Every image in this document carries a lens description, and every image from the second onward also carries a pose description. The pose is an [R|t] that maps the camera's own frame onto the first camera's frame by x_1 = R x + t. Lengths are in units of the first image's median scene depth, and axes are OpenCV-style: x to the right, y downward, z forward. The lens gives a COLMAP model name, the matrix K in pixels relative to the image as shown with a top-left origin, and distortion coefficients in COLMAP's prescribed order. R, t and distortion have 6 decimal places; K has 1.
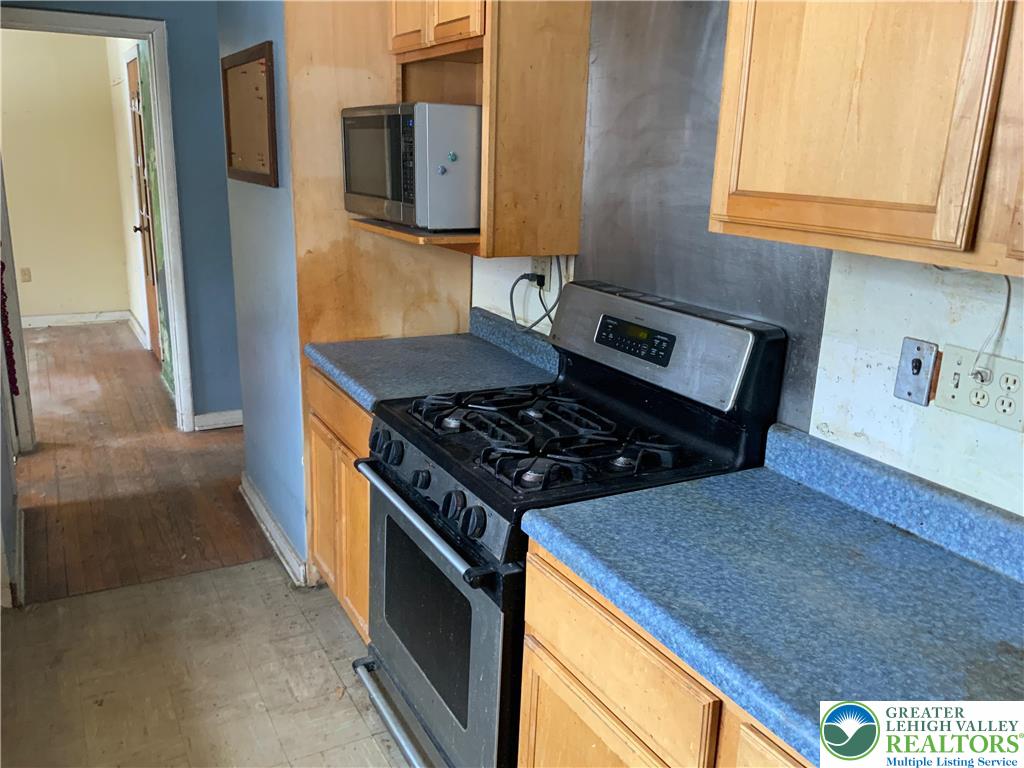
lens RADIAL K [[857.5, 0, 512.3], [0, 857.5, 379.5], [0, 0, 1]] dist [0.035525, -0.028092]
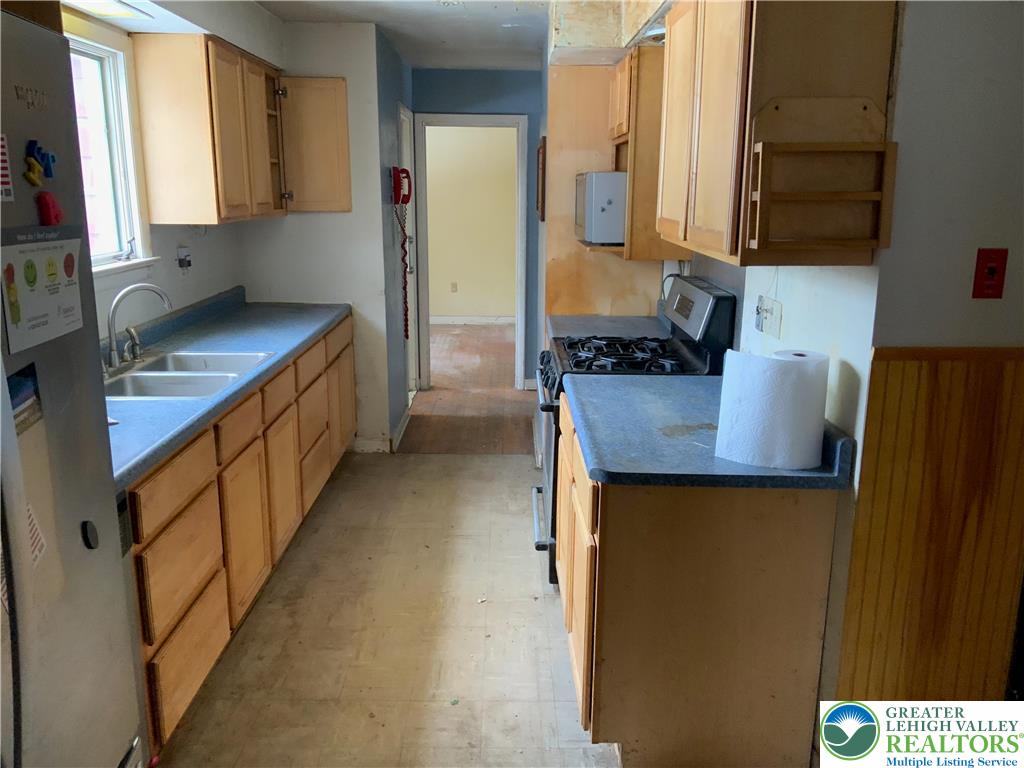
lens RADIAL K [[857.5, 0, 512.8], [0, 857.5, 386.7], [0, 0, 1]] dist [0.035525, -0.028092]
pose [[0.879287, 0.082963, -0.469010, 0.455494], [-0.101264, 0.994763, -0.013884, 0.117991], [0.465402, 0.059702, 0.883084, -0.454114]]
